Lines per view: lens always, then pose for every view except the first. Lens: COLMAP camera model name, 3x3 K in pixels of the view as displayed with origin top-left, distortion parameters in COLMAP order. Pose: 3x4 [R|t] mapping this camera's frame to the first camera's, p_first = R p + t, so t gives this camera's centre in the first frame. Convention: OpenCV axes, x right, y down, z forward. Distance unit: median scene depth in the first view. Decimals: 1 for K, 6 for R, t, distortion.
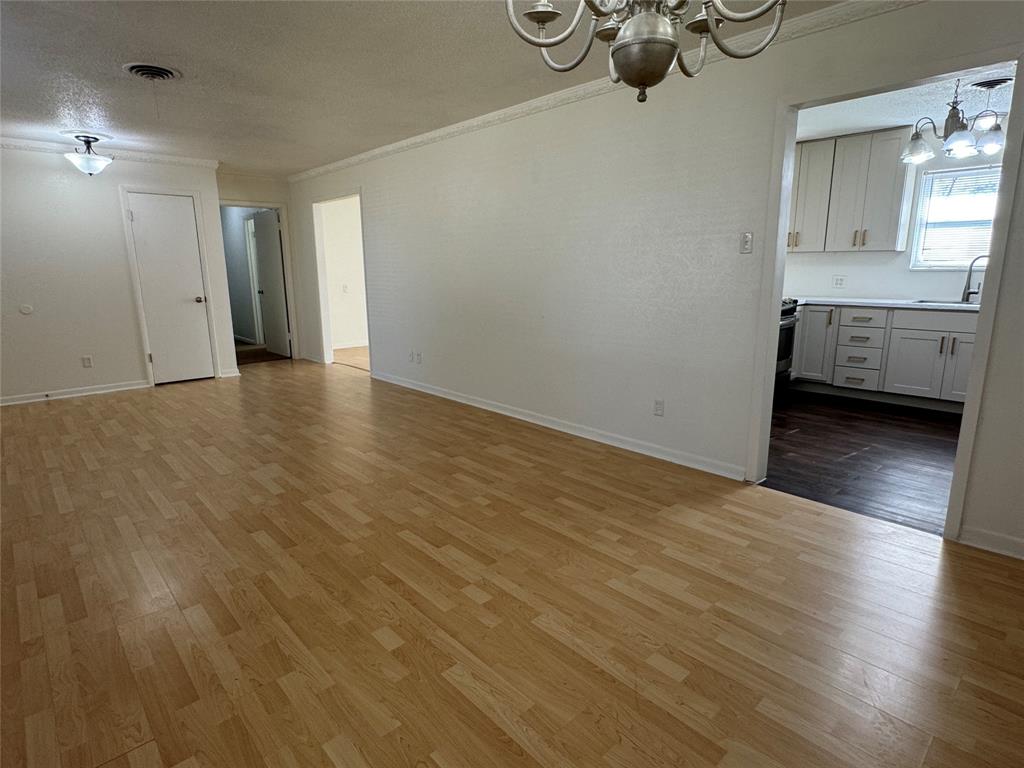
lens RADIAL K [[555.4, 0, 503.5], [0, 555.4, 385.8], [0, 0, 1]] dist [0.000802, -0.005865]
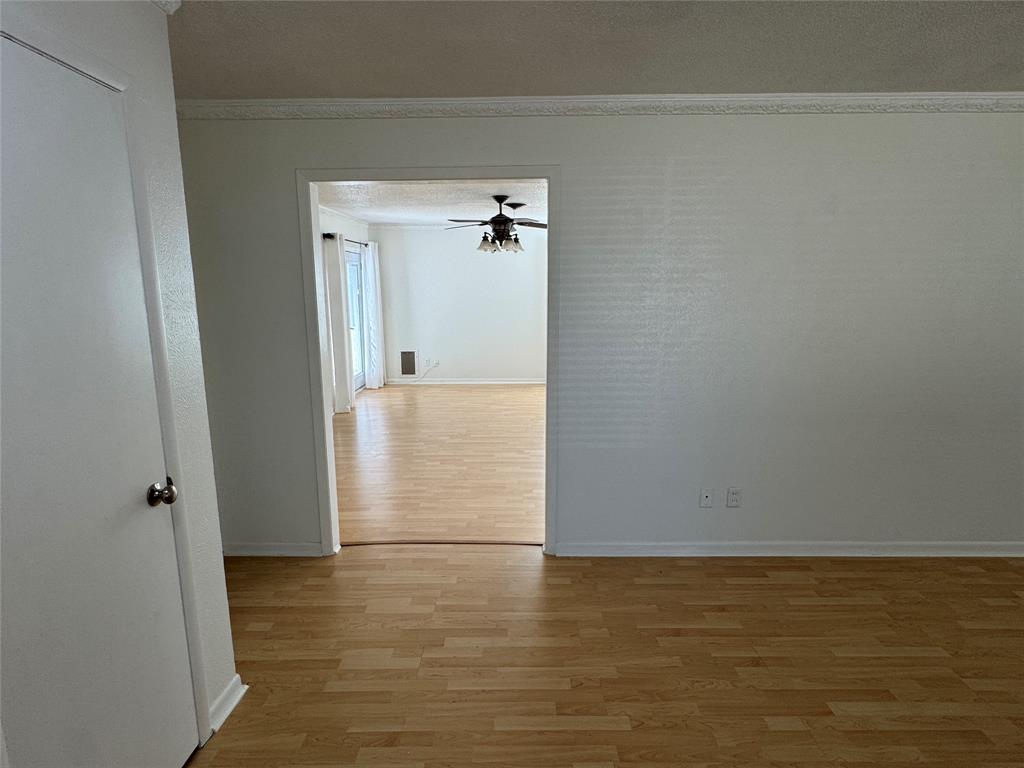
lens RADIAL K [[555.4, 0, 515.0], [0, 555.4, 383.3], [0, 0, 1]] dist [0.000802, -0.005865]
pose [[0.678401, -0.113699, 0.725841, -1.269342], [0.163634, 0.986520, 0.001594, -0.371084], [-0.716238, 0.117691, 0.687861, 1.463090]]
